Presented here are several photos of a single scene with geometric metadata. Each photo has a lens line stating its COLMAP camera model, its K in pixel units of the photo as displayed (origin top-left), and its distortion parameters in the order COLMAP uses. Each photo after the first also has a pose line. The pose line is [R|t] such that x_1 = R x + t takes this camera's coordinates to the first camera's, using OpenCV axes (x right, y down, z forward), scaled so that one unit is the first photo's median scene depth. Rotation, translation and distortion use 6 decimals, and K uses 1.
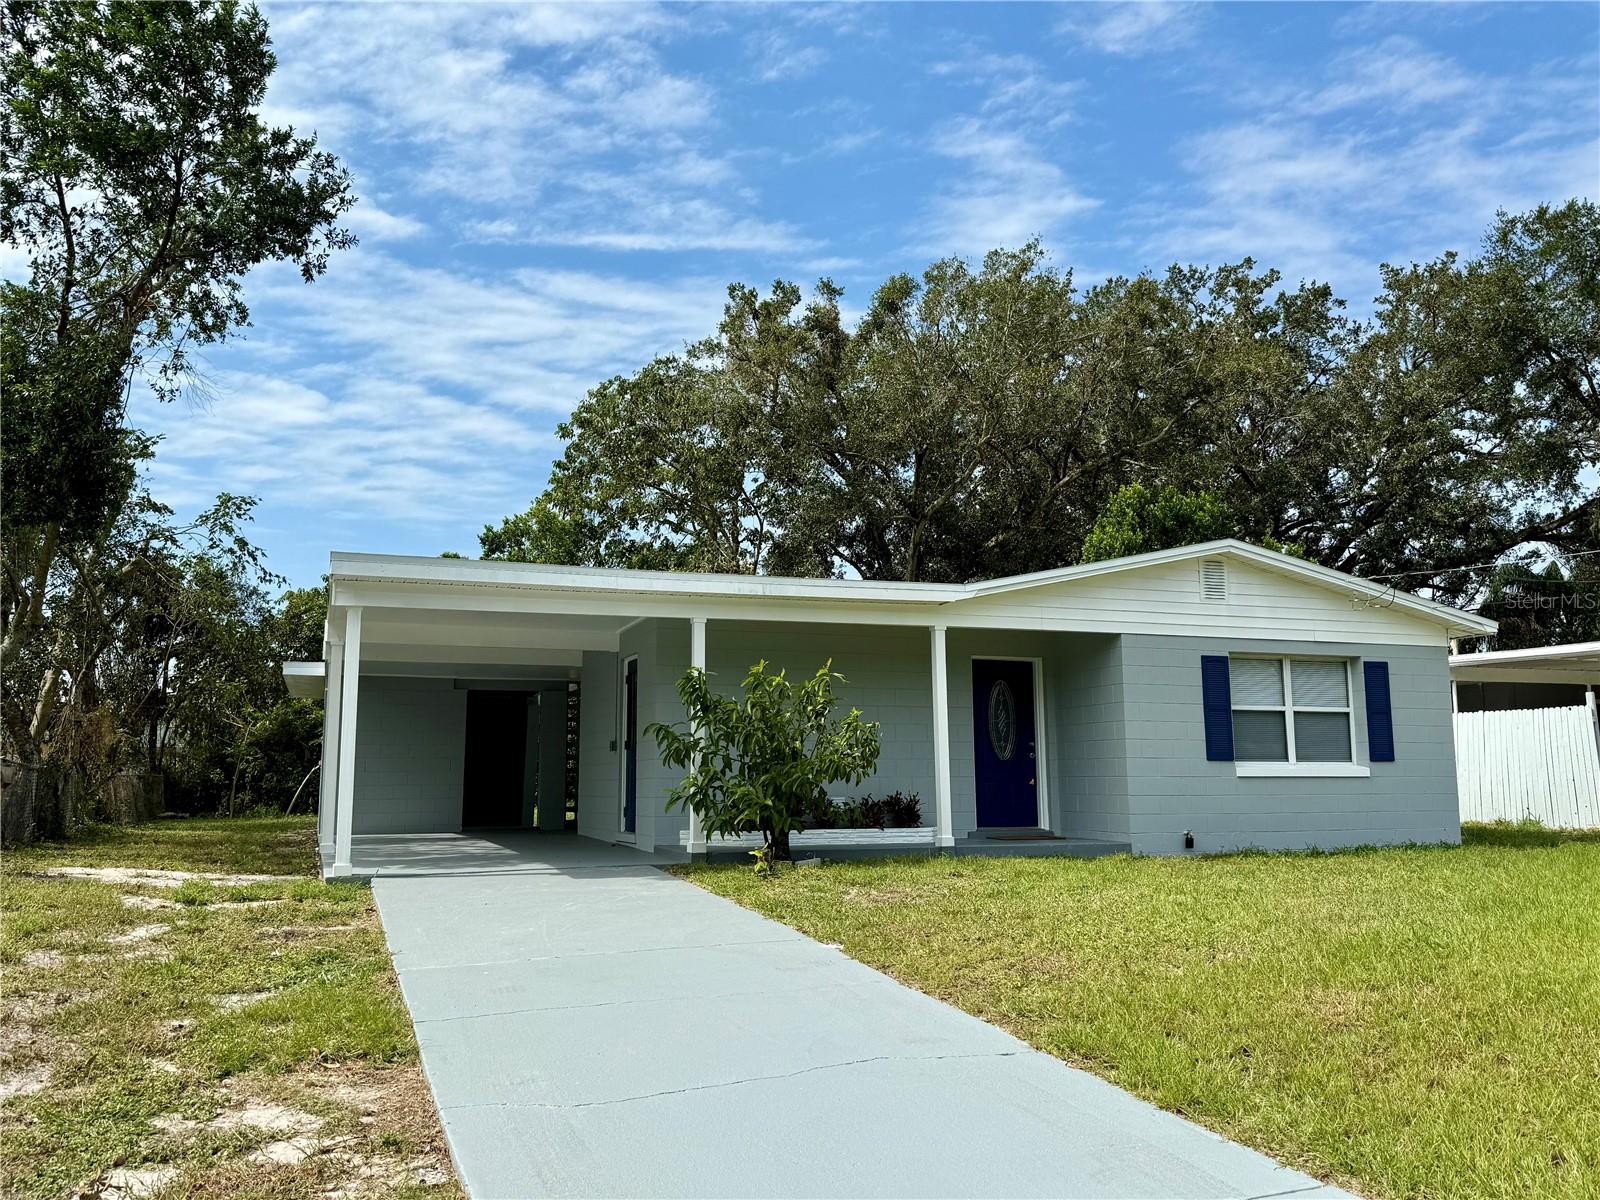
lens RADIAL K [[1300.9, 0, 800.0], [0, 1300.9, 600.0], [0, 0, 1]] dist [0.083841, -0.152648]
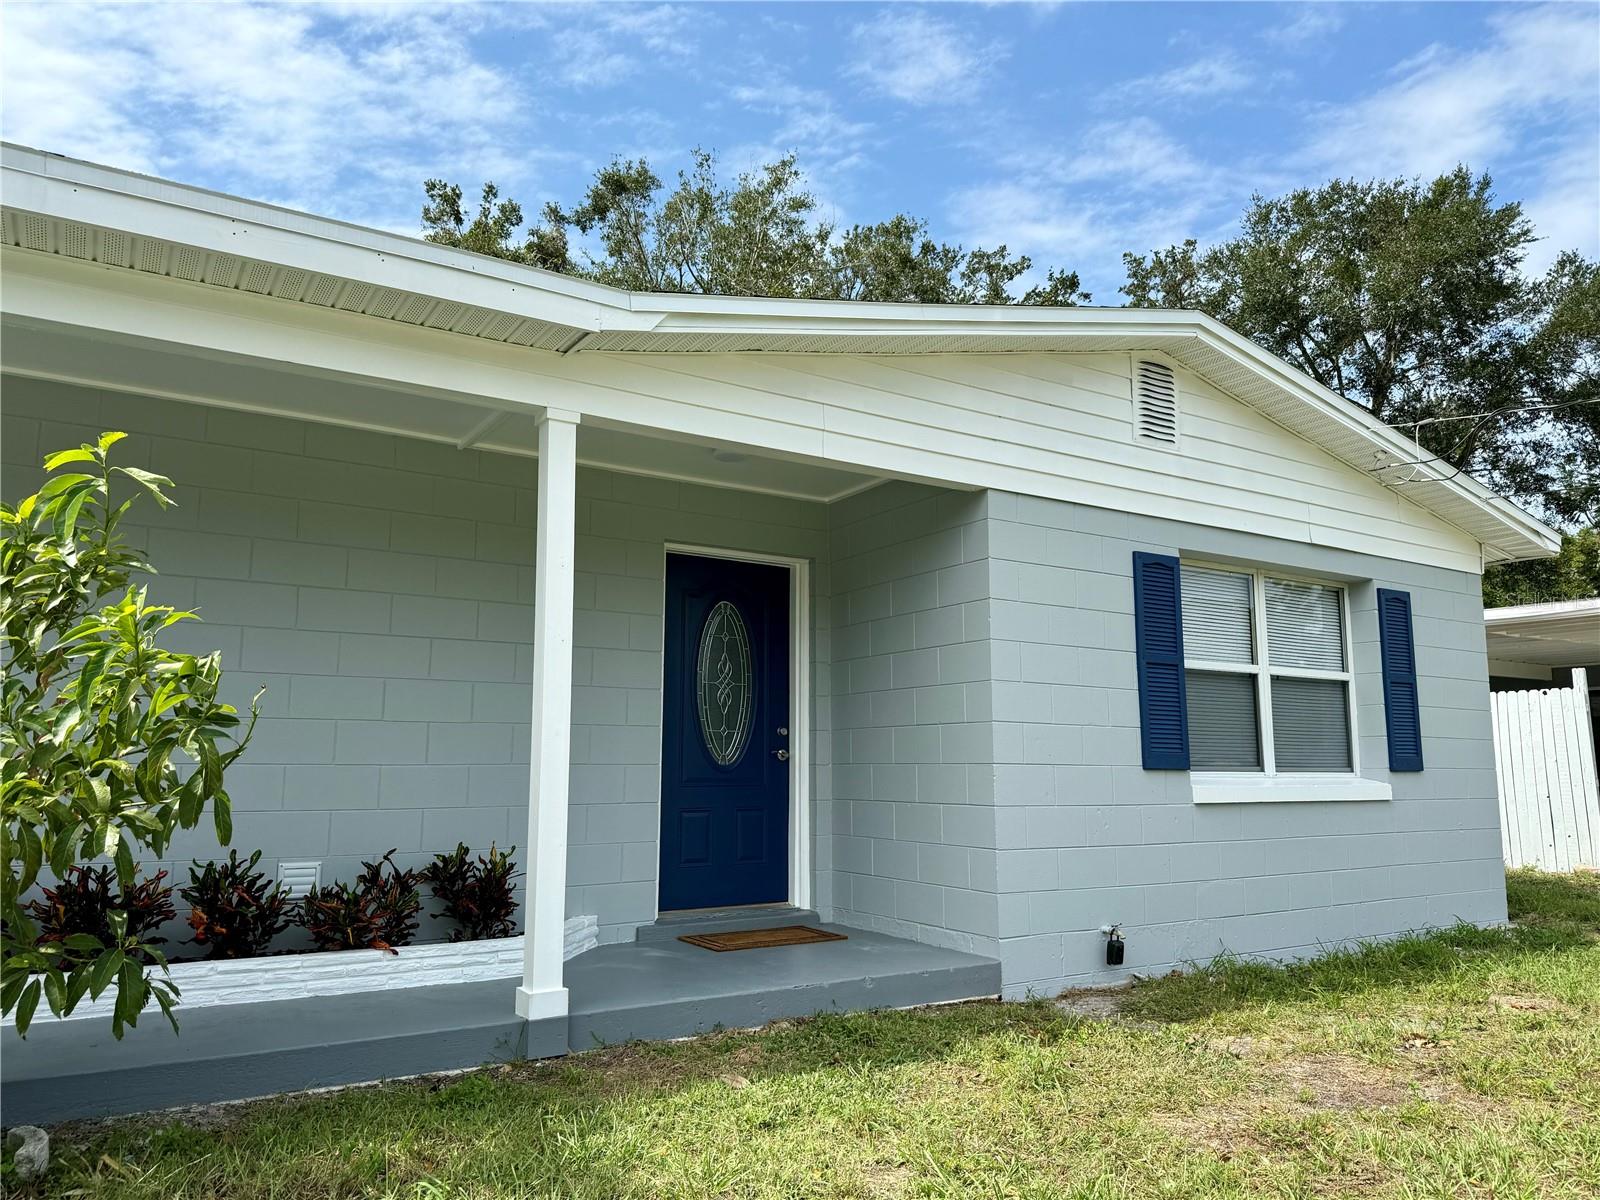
lens RADIAL K [[1116.6, 0, 800.0], [0, 1116.6, 600.0], [0, 0, 1]] dist [0.076079, 0.000258]
pose [[0.979188, 0.031974, 0.200419, 0.095602], [-0.029653, 0.999454, -0.014576, 0.065178], [-0.200776, 0.008329, 0.979602, 0.575483]]
